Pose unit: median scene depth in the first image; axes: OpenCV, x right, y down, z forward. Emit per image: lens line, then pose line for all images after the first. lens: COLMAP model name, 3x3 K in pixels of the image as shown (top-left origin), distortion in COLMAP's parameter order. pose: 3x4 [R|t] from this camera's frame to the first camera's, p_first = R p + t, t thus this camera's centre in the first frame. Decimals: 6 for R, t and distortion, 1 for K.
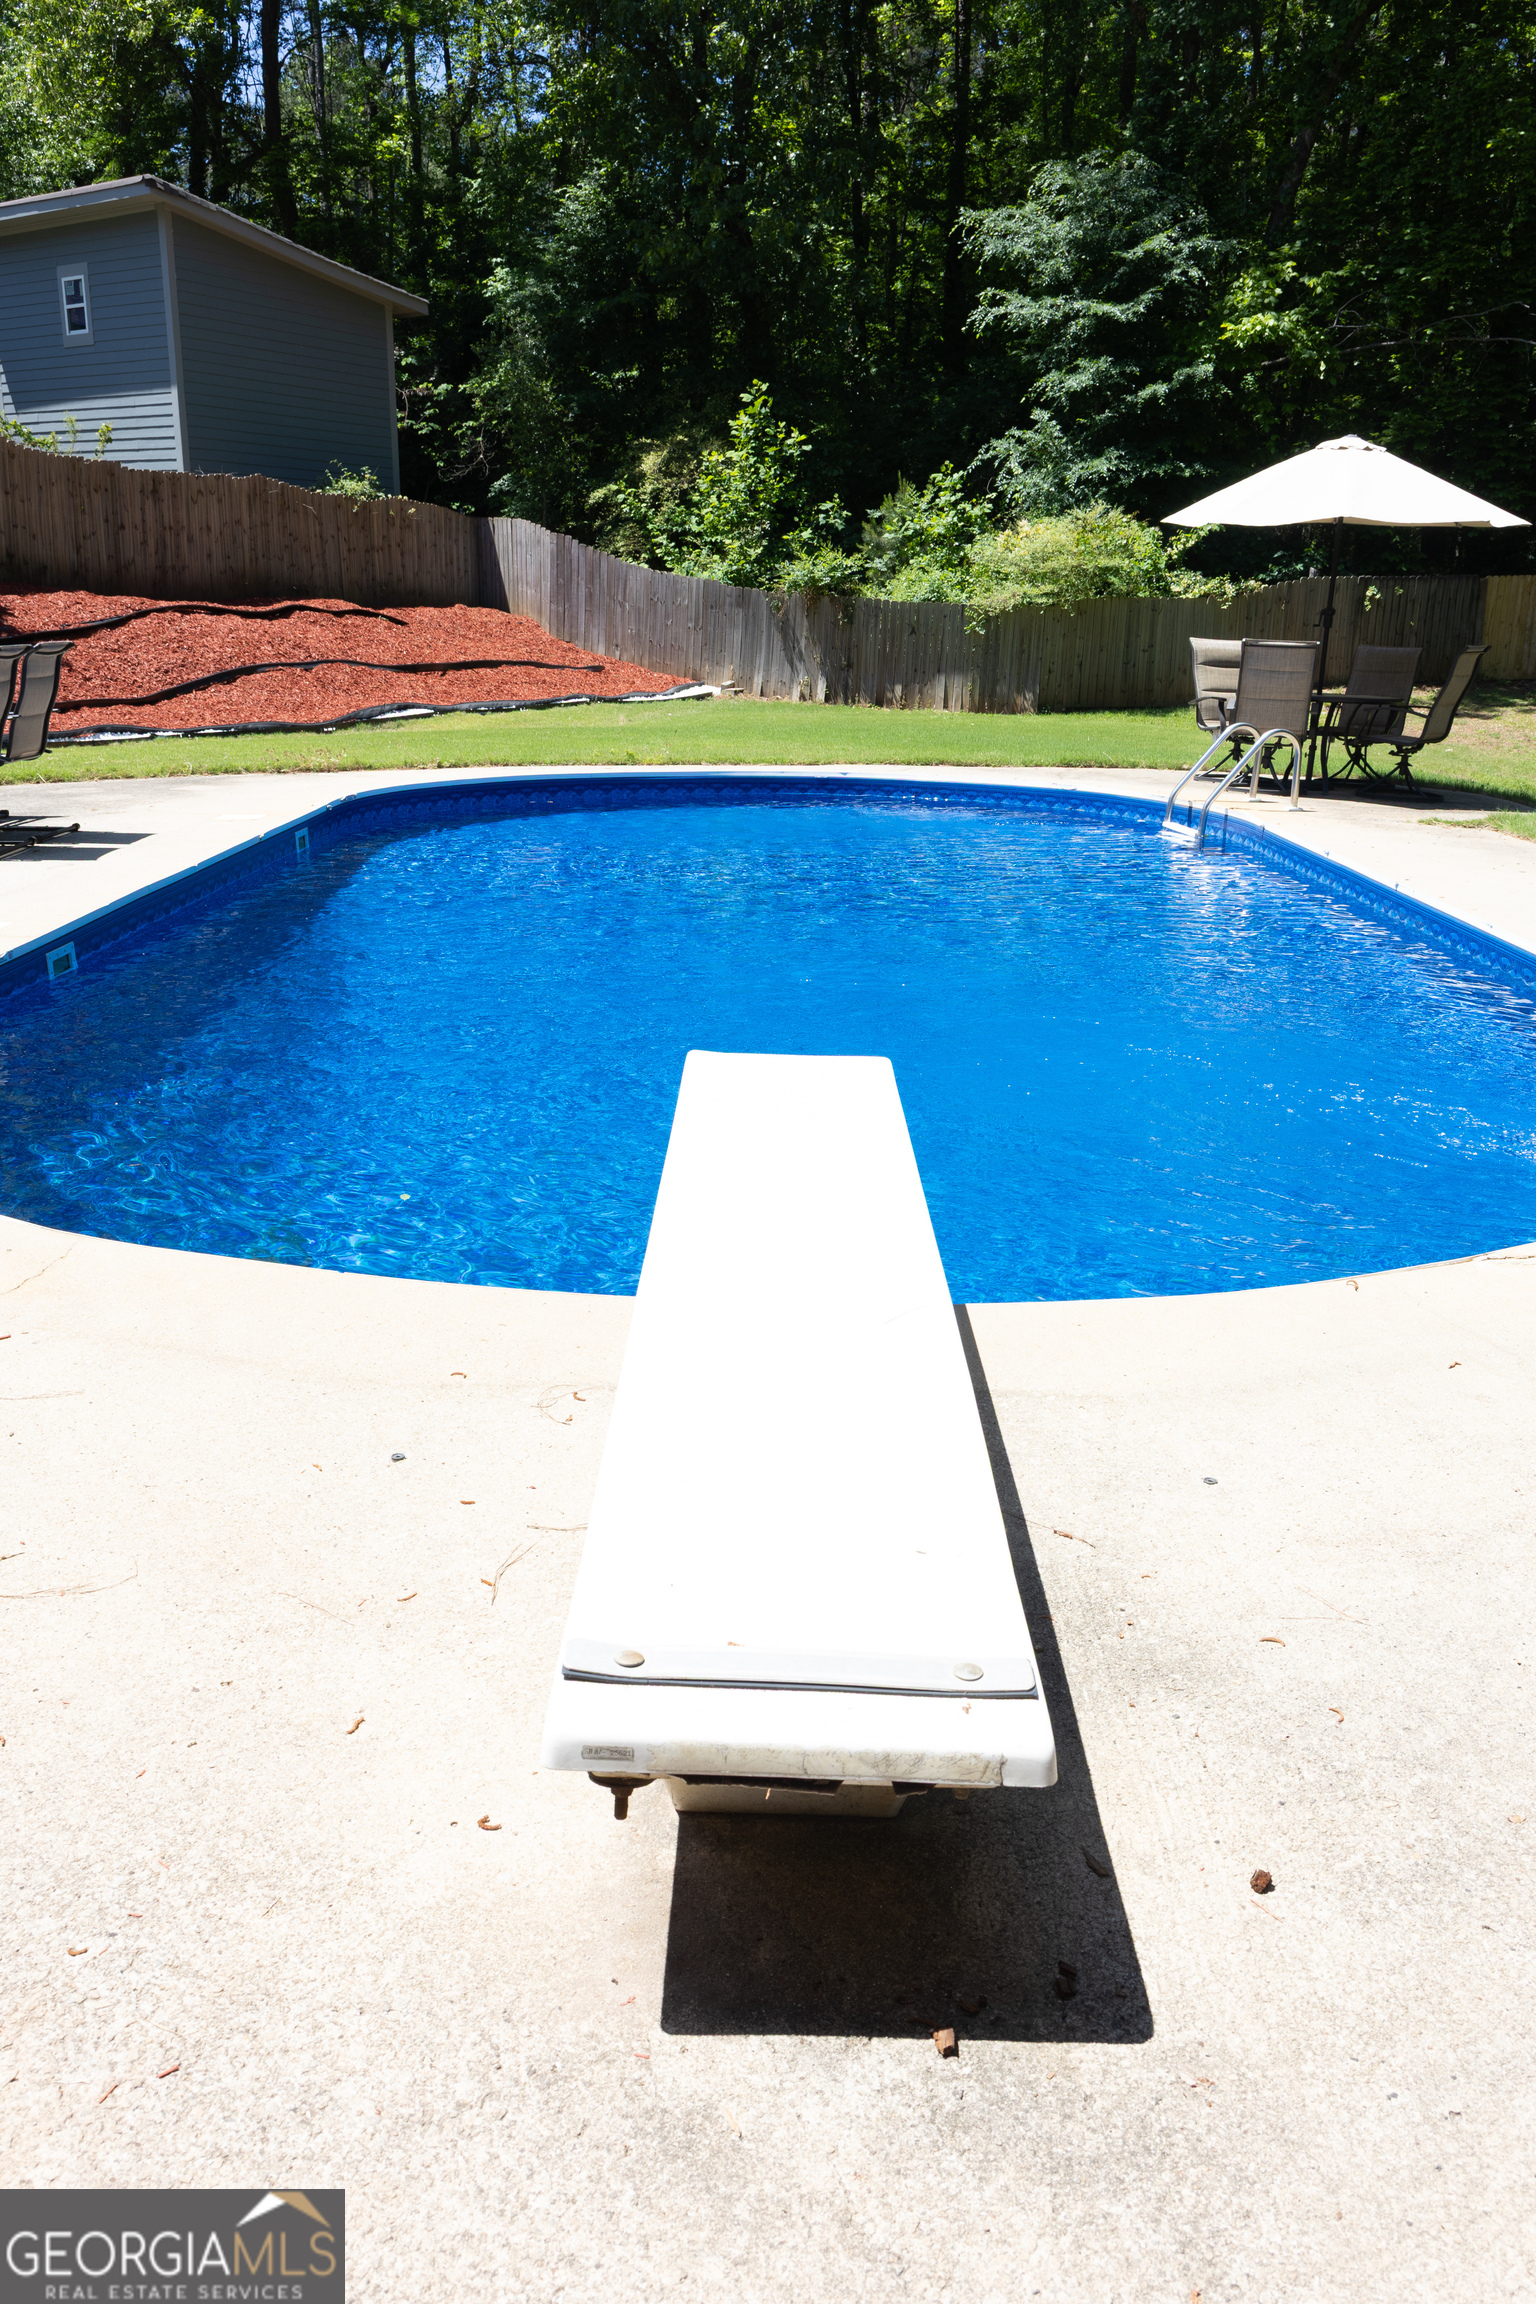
lens RADIAL K [[1762.1, 0, 768.0], [0, 1762.1, 1152.0], [0, 0, 1]] dist [-0.002881, 0.009523]
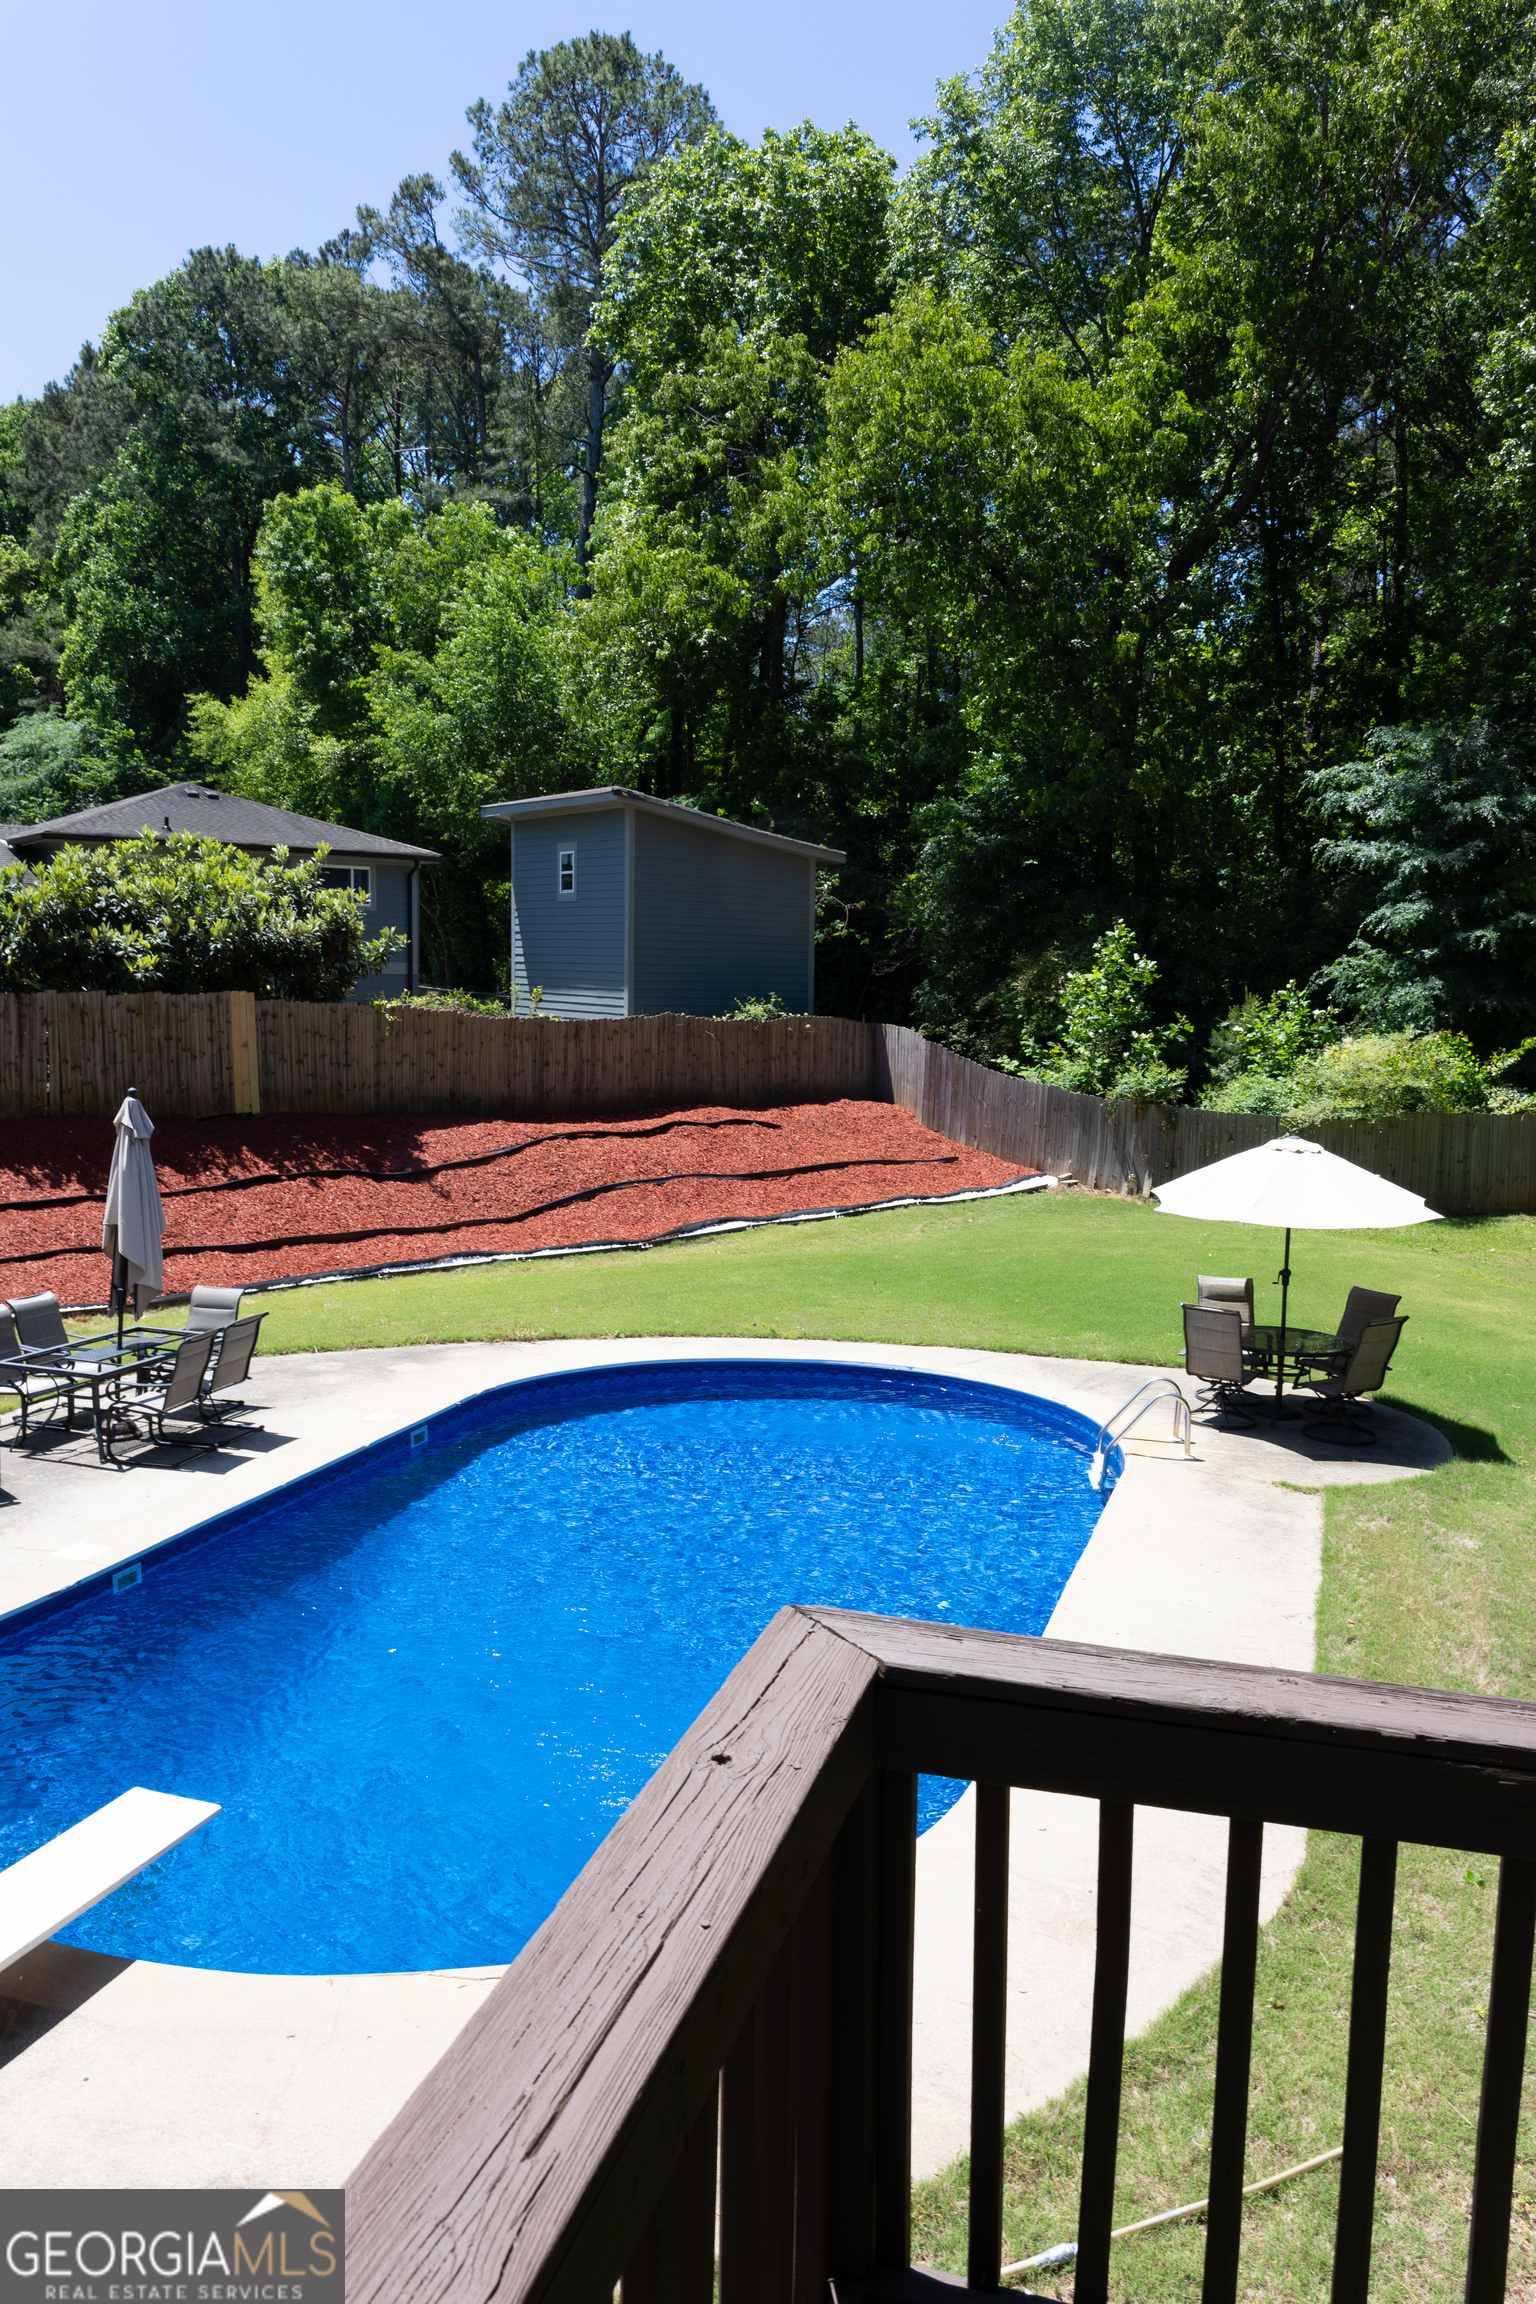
lens RADIAL K [[1762.1, 0, 768.0], [0, 1762.1, 1152.0], [0, 0, 1]] dist [-0.002881, 0.009523]
pose [[0.947559, 0.030338, -0.318139, 0.158182], [-0.093810, 0.978035, -0.186139, -0.056510], [0.305504, 0.206222, 0.929591, -0.103059]]
